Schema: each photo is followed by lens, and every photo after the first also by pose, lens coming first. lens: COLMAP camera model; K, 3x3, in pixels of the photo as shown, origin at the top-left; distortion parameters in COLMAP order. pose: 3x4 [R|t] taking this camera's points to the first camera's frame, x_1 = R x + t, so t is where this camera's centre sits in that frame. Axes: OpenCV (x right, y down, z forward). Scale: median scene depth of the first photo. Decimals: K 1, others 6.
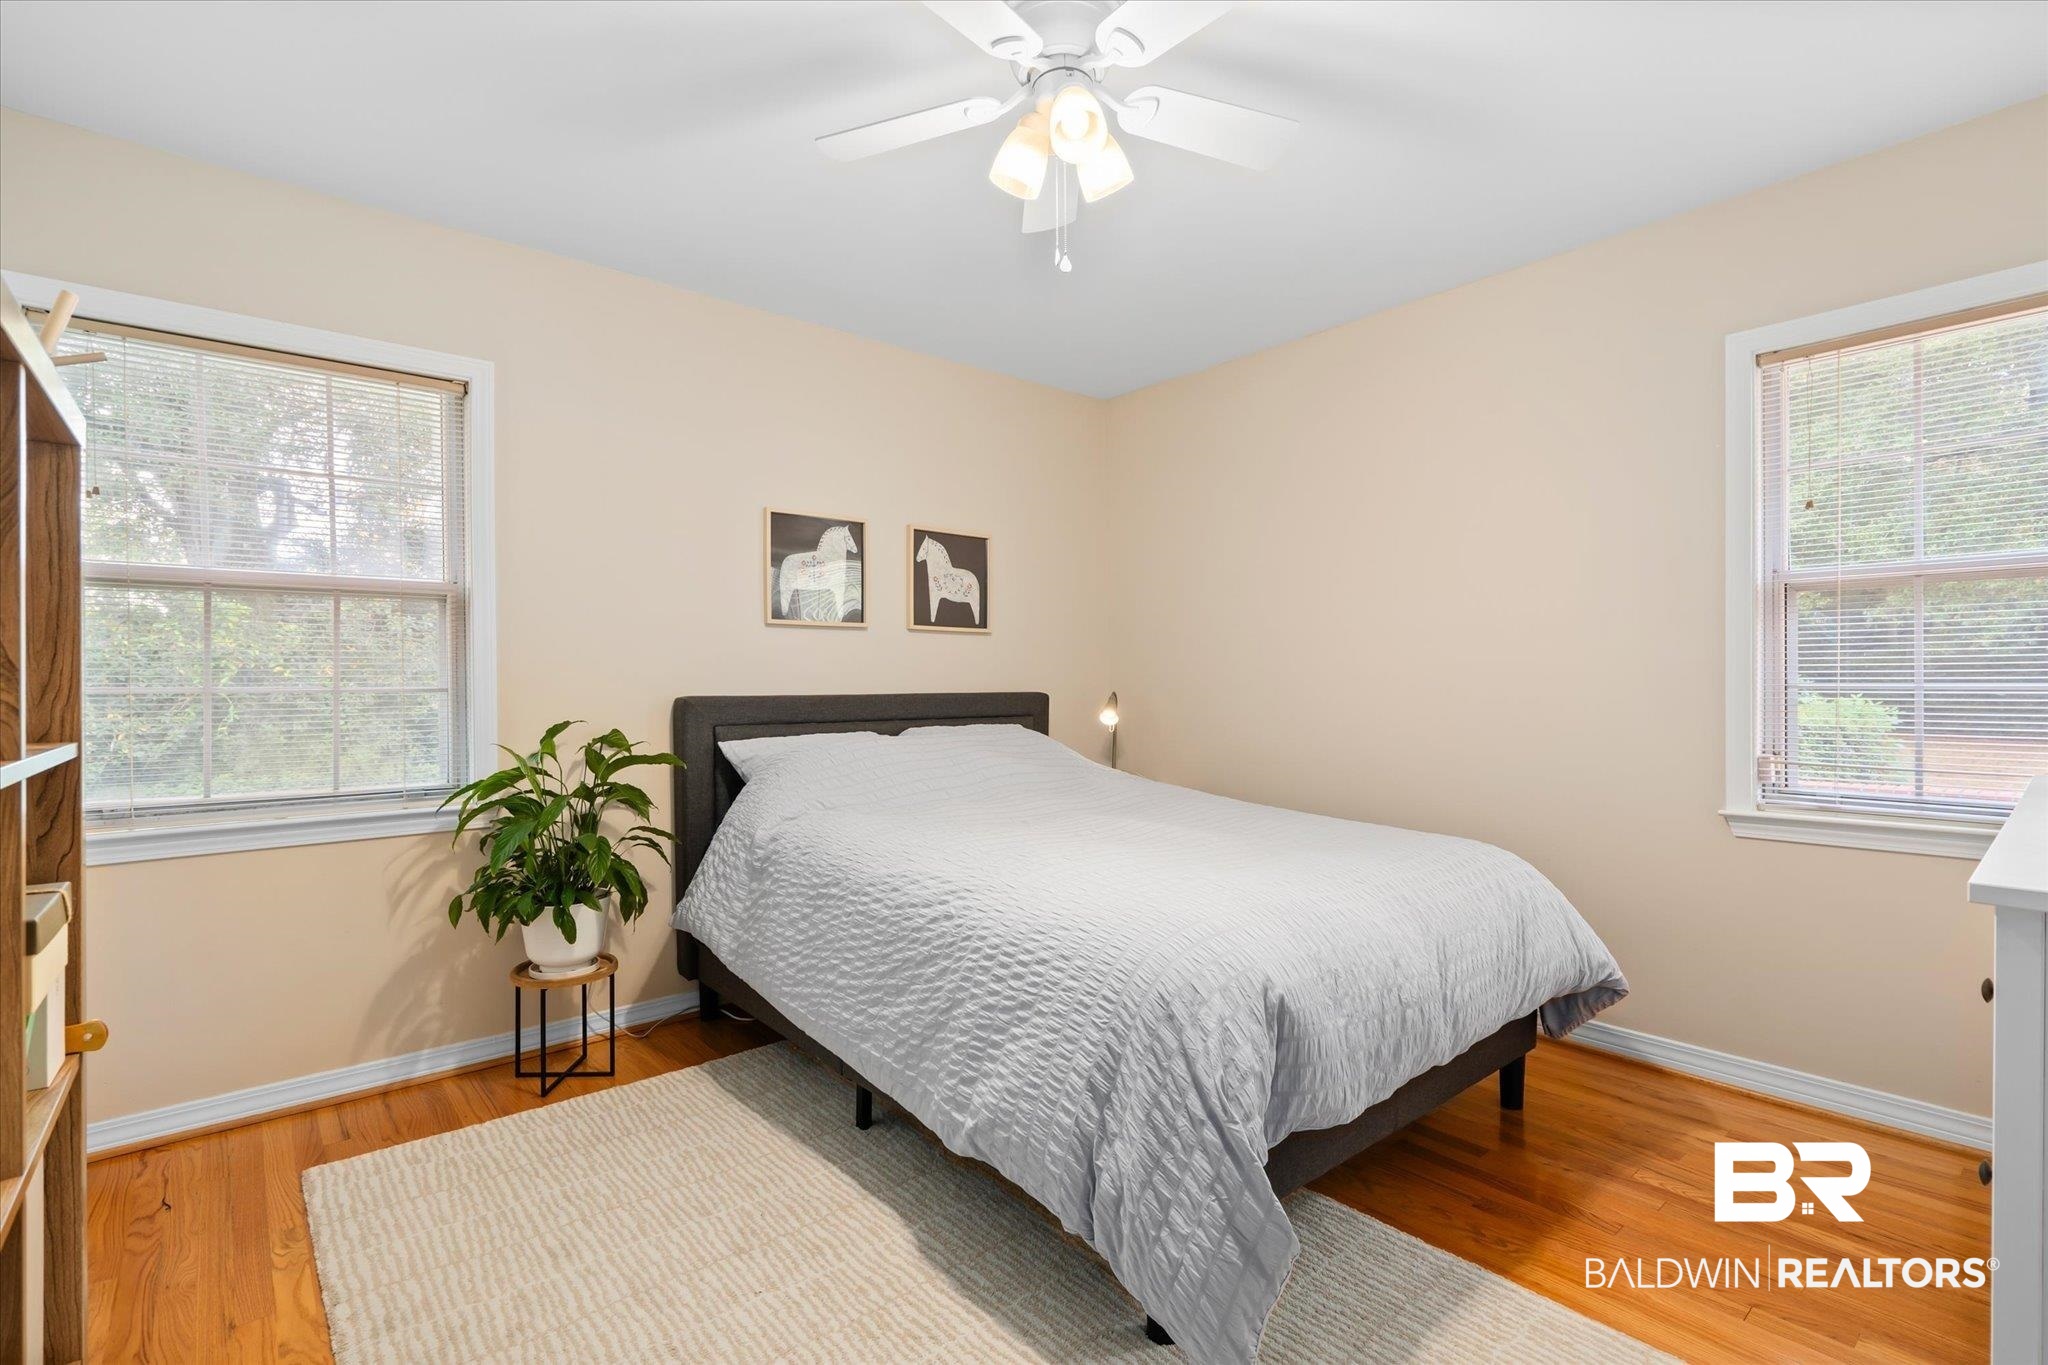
lens RADIAL K [[937.7, 0, 1025.6], [0, 937.7, 680.5], [0, 0, 1]] dist [0.000562, 0.000506]
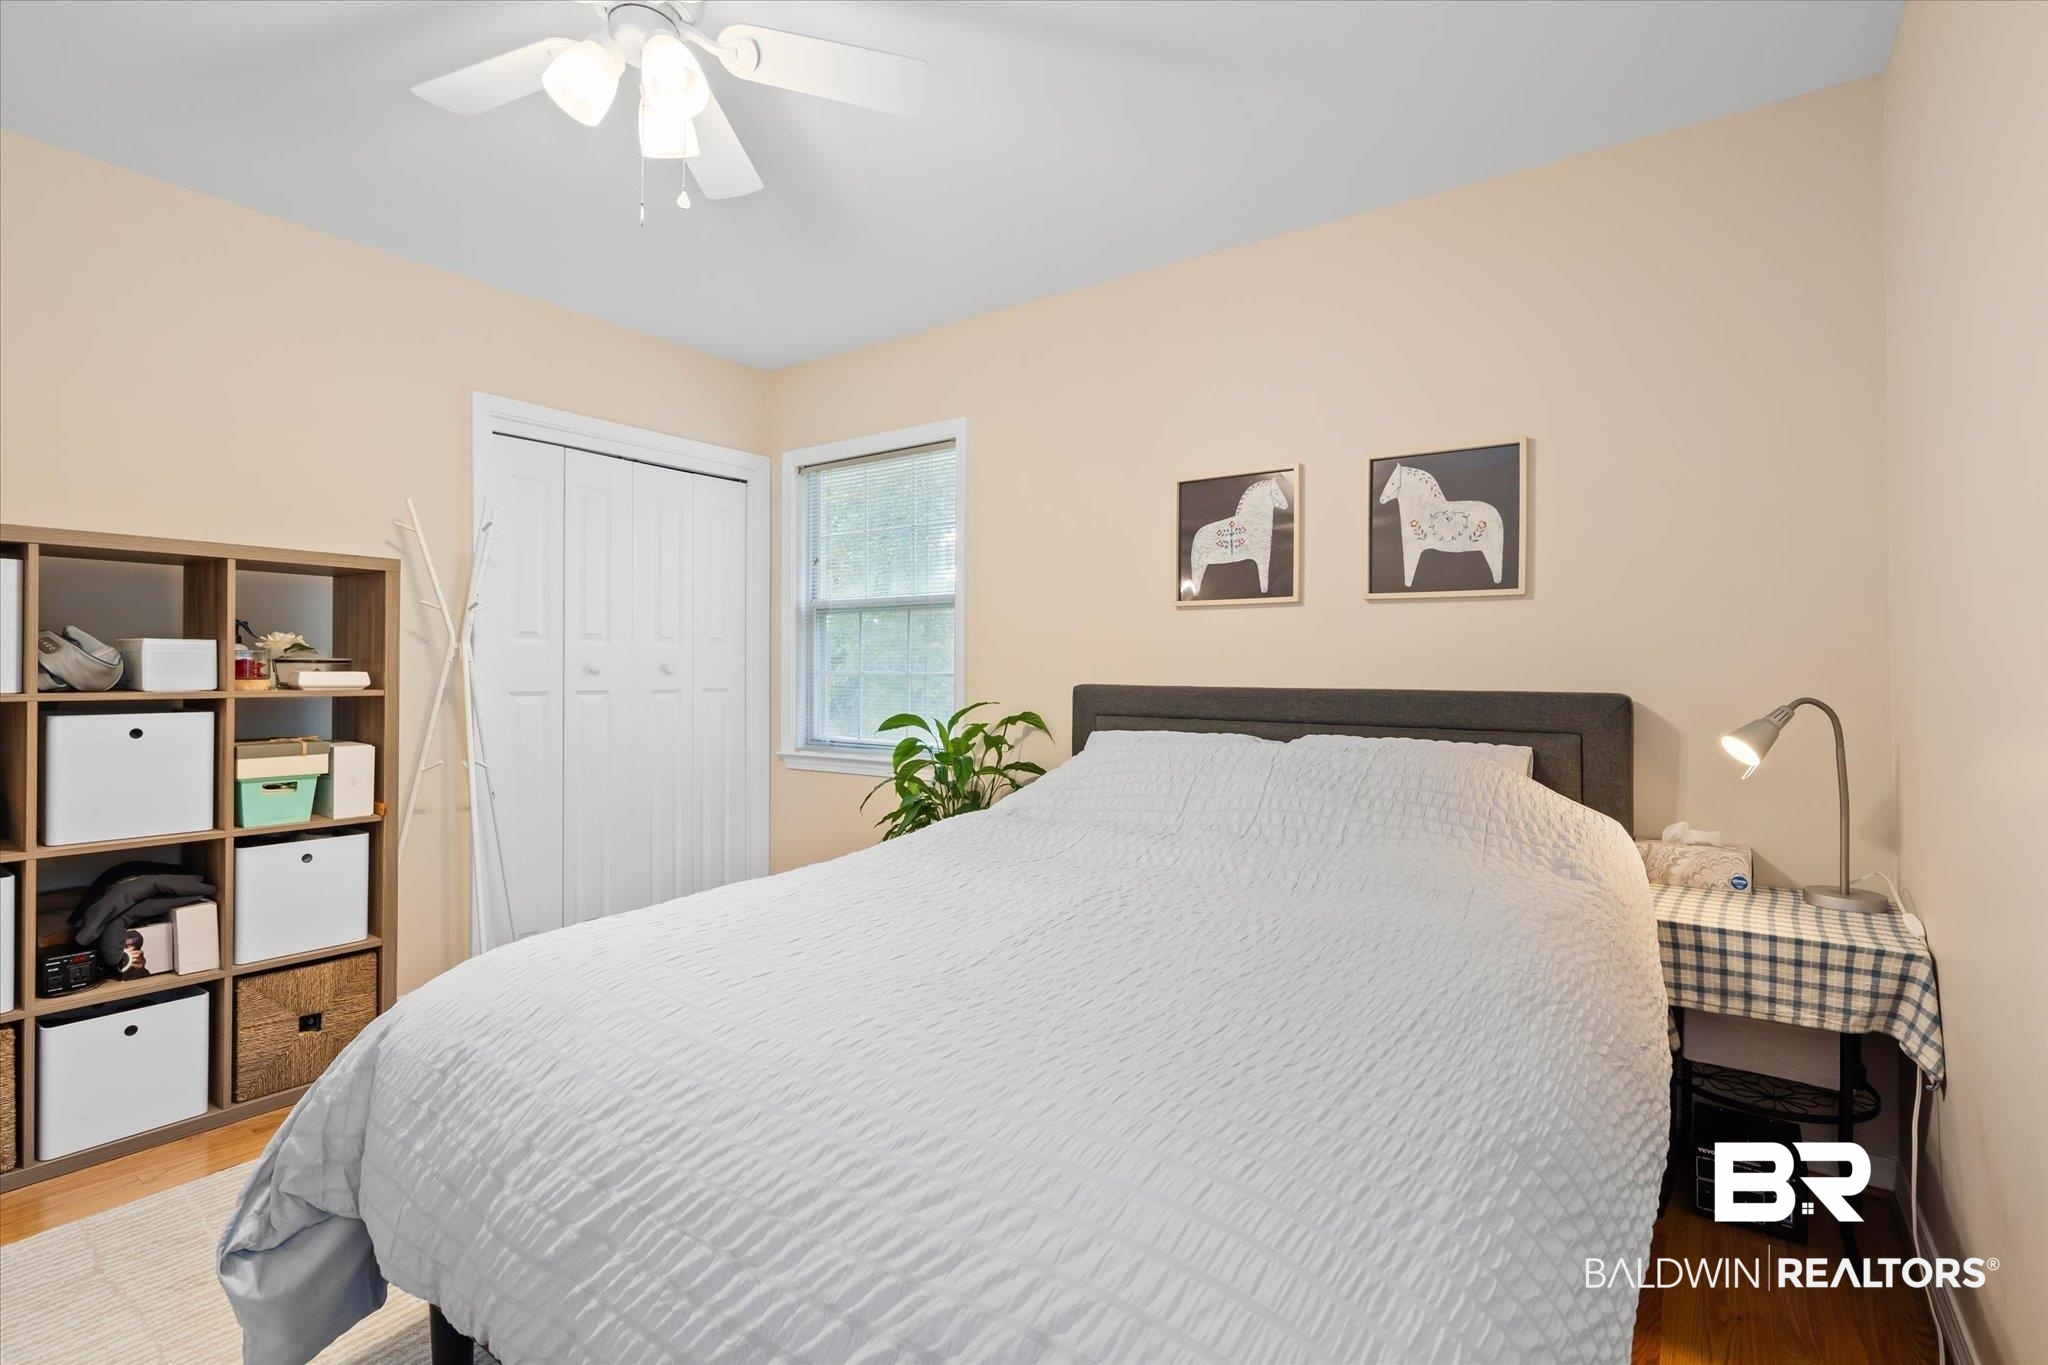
lens RADIAL K [[937.7, 0, 1024.4], [0, 937.7, 675.1], [0, 0, 1]] dist [0.000562, 0.000506]
pose [[0.267563, 0.005353, -0.963526, 0.492919], [-0.009374, 0.999952, 0.002952, 0.003730], [0.963495, 0.008242, 0.267600, 0.542726]]
